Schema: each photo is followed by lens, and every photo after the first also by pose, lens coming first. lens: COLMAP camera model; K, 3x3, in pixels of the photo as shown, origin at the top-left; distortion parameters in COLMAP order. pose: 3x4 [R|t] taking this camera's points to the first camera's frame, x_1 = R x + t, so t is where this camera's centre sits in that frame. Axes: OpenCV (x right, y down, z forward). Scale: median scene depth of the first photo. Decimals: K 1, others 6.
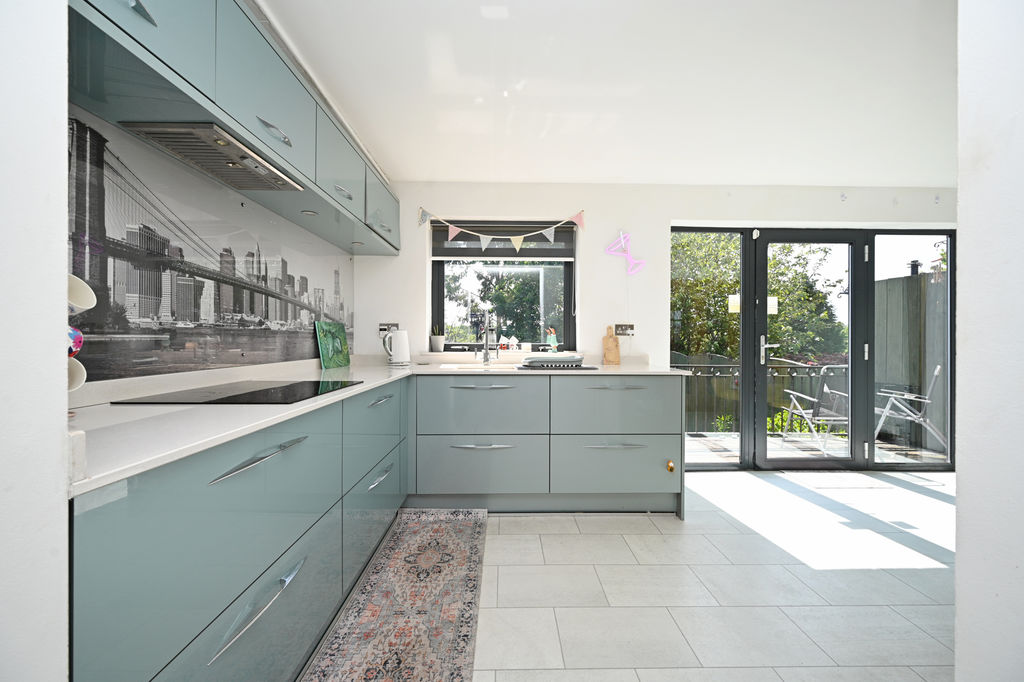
lens RADIAL K [[401.5, 0, 512.0], [0, 401.5, 341.0], [0, 0, 1]] dist [-0.001293, 0.000102]
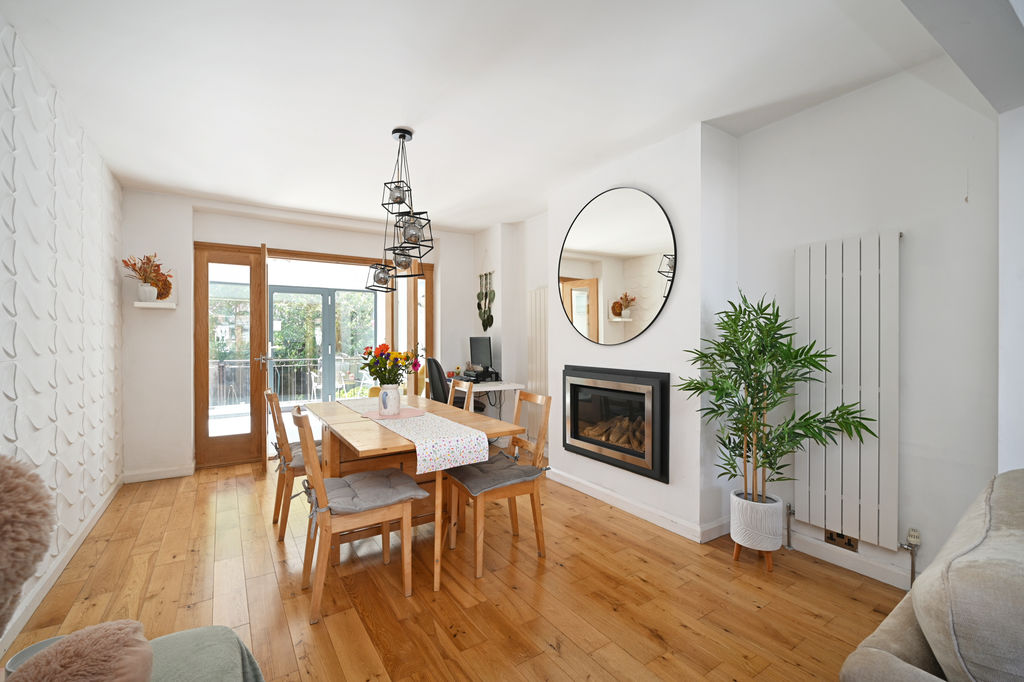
lens RADIAL K [[439.7, 0, 512.0], [0, 439.7, 341.0], [0, 0, 1]] dist [-0.000681, -0.000050]
pose [[0.849855, -0.008471, 0.526949, 0.540292], [0.008600, 0.999961, 0.002205, -0.014417], [-0.526946, 0.002657, 0.849894, -1.406870]]
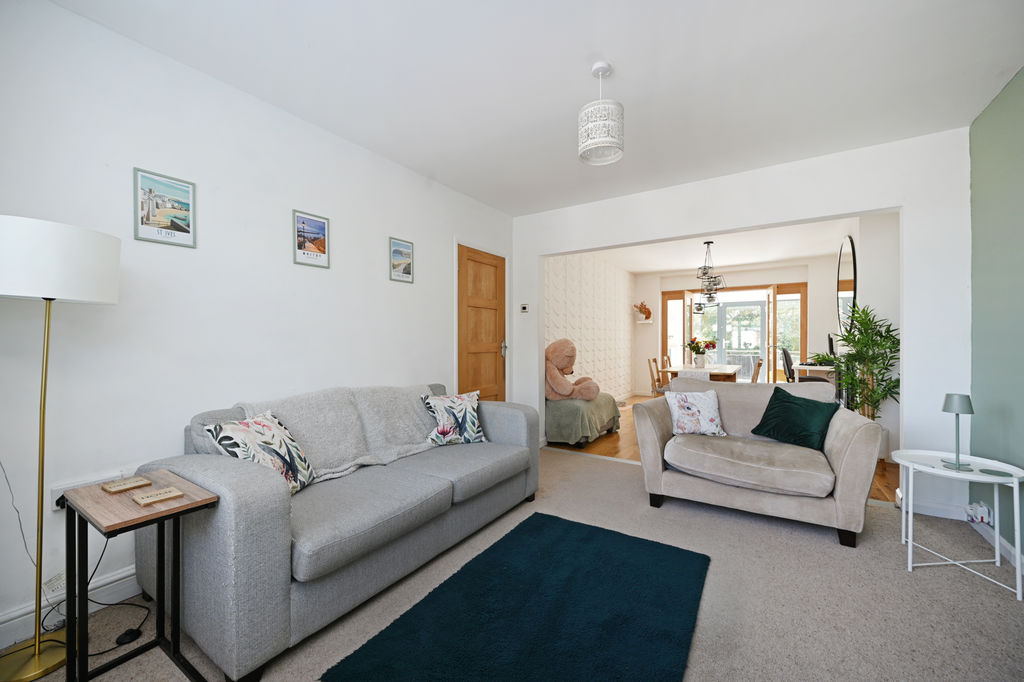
lens RADIAL K [[401.5, 0, 512.0], [0, 401.5, 341.0], [0, 0, 1]] dist [-0.001293, 0.000102]
pose [[0.827678, -0.003854, -0.561190, 1.071922], [0.001153, 0.999986, -0.005167, 0.015216], [0.561202, 0.003629, 0.827671, -2.468453]]
